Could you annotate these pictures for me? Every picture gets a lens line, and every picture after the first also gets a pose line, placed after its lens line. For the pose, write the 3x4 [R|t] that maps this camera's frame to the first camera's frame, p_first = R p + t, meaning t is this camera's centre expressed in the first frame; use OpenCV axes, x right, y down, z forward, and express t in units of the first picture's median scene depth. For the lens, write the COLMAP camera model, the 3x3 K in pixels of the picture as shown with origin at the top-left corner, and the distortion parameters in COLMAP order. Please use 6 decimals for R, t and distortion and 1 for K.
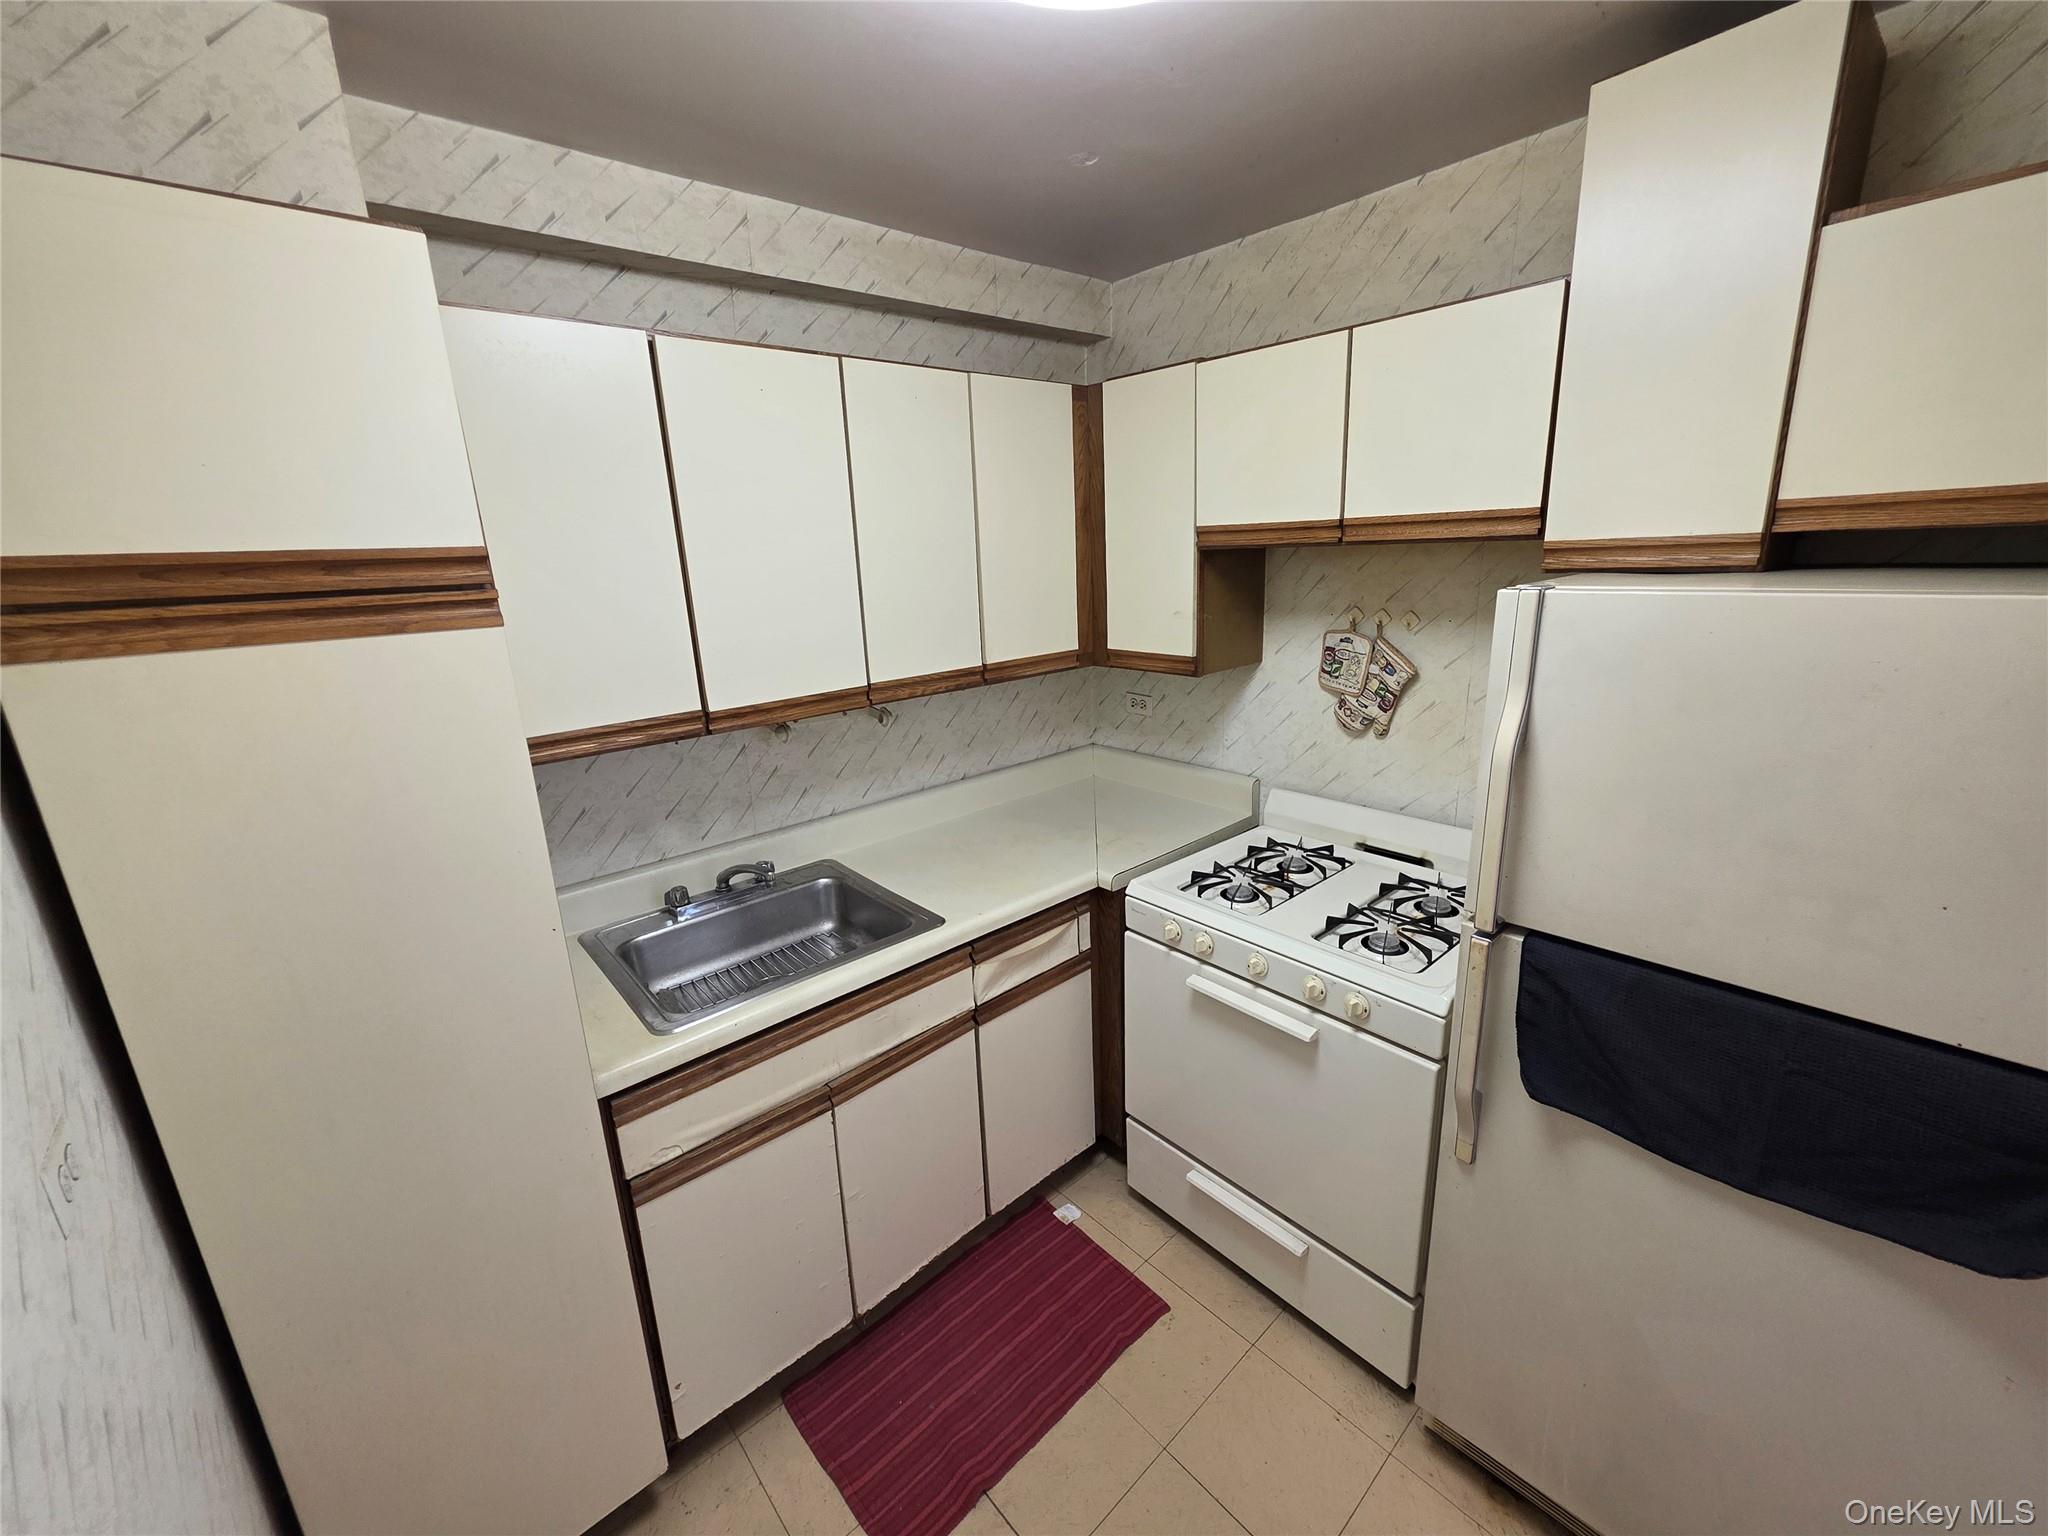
lens RADIAL K [[814.9, 0, 1028.0], [0, 814.9, 761.1], [0, 0, 1]] dist [0.001880, 0.000080]
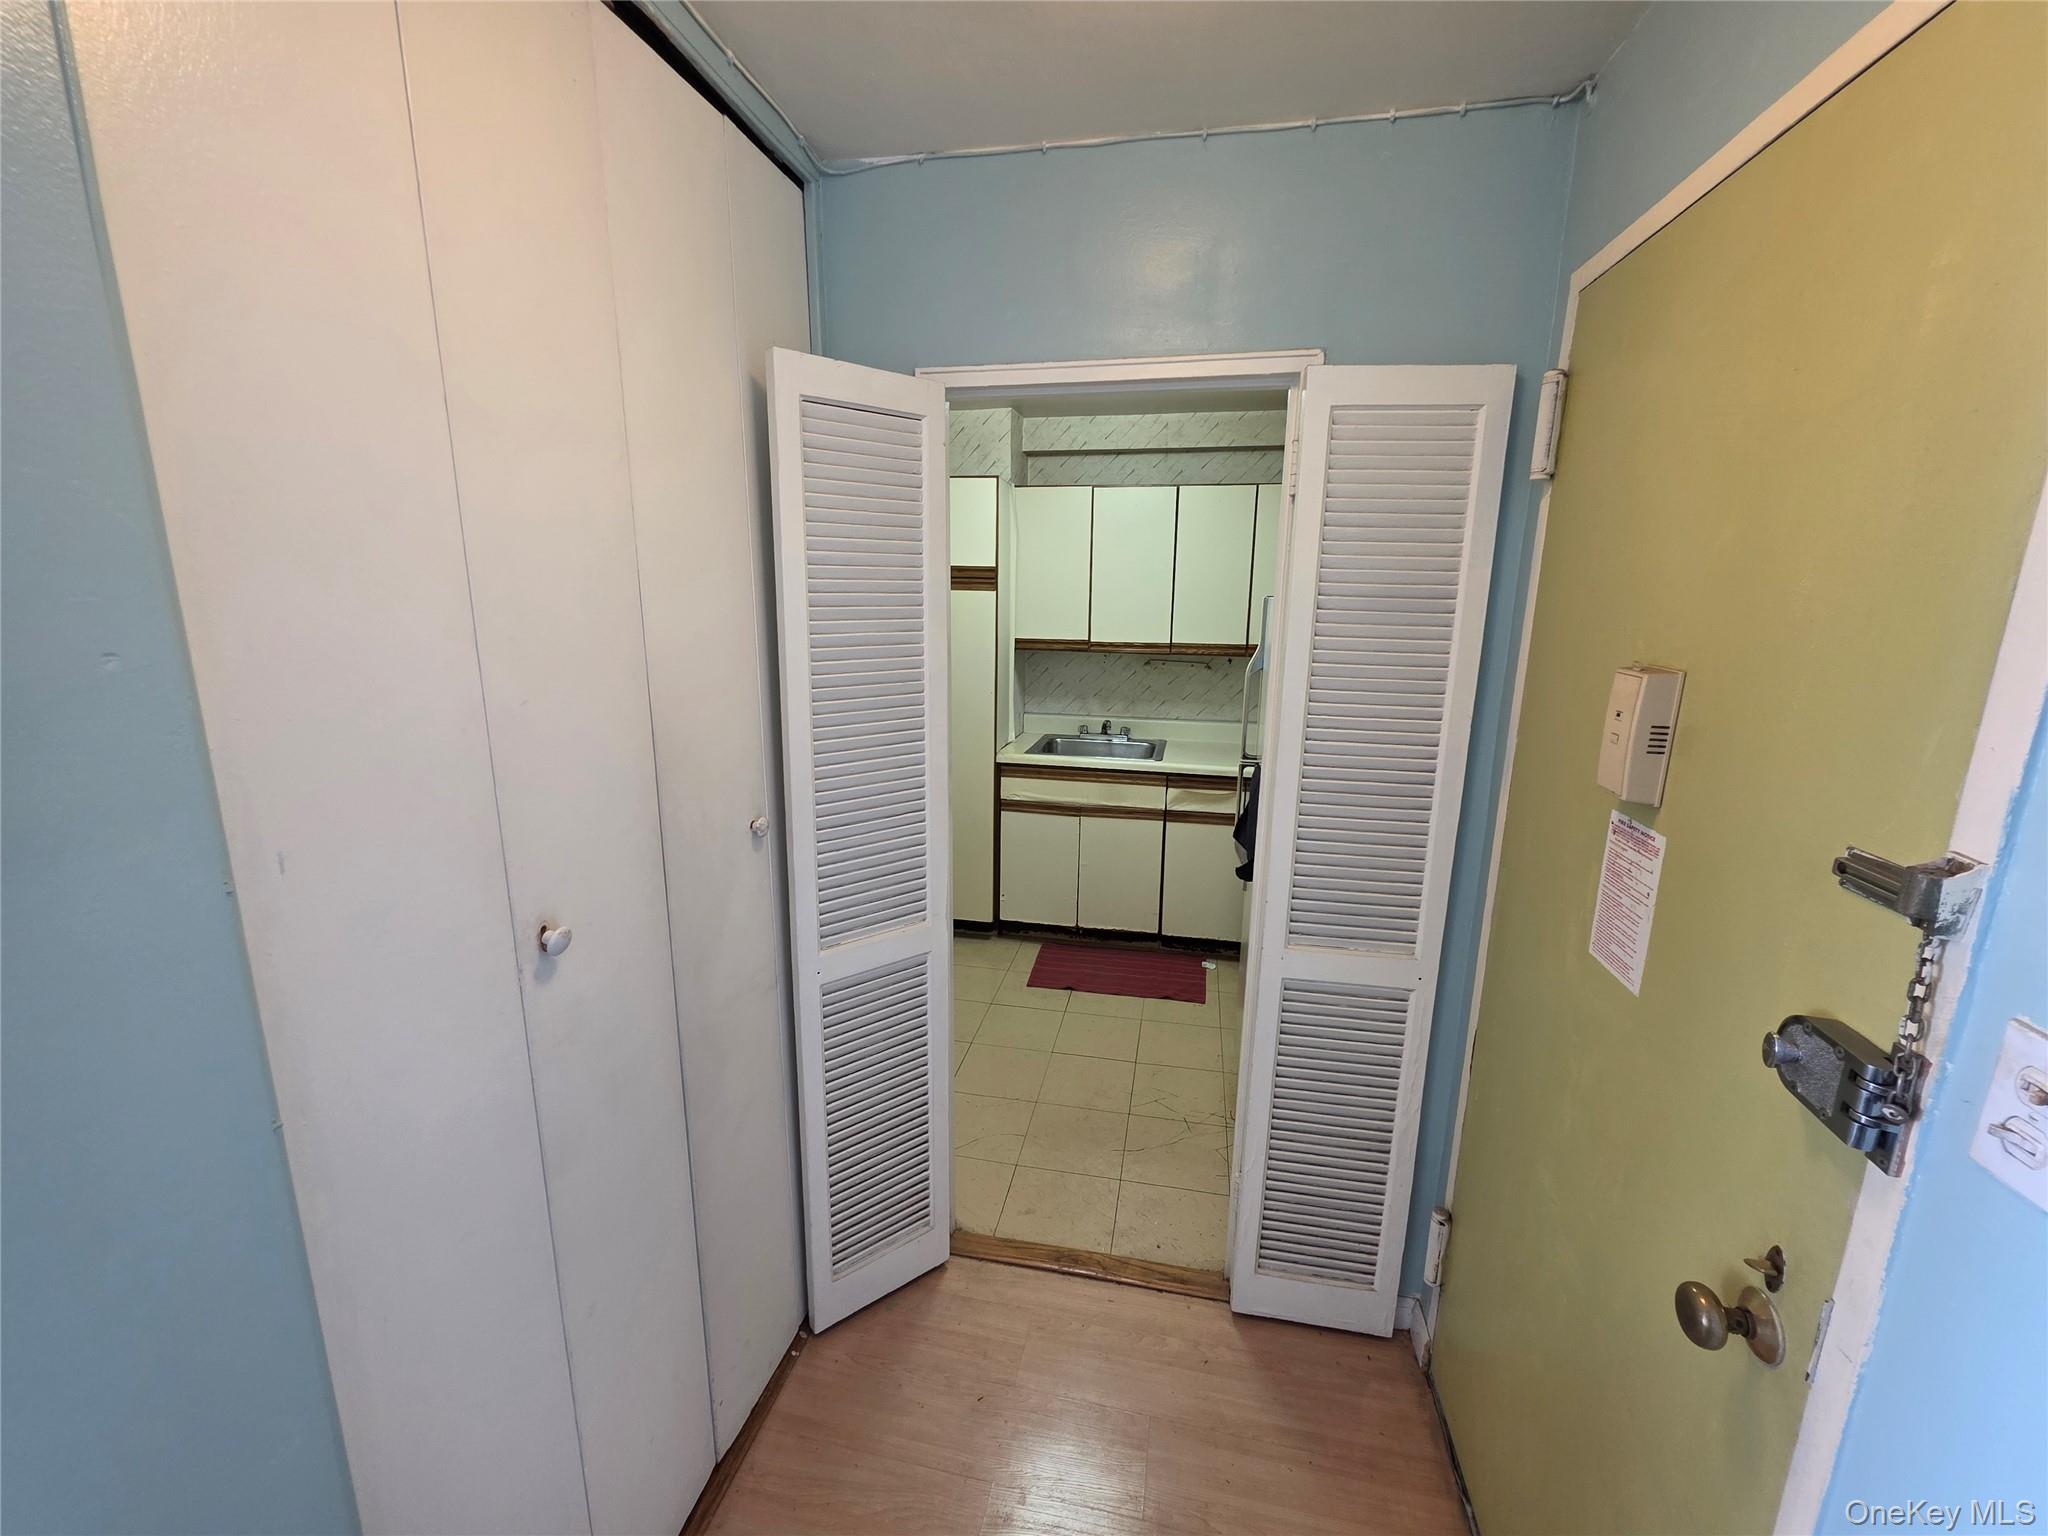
lens RADIAL K [[814.9, 0, 1028.0], [0, 814.9, 761.1], [0, 0, 1]] dist [0.001880, 0.000080]
pose [[0.605316, 0.211621, -0.767339, 1.337905], [-0.245527, 0.966645, 0.072902, 0.141892], [0.757172, 0.144274, 0.637084, -0.560622]]
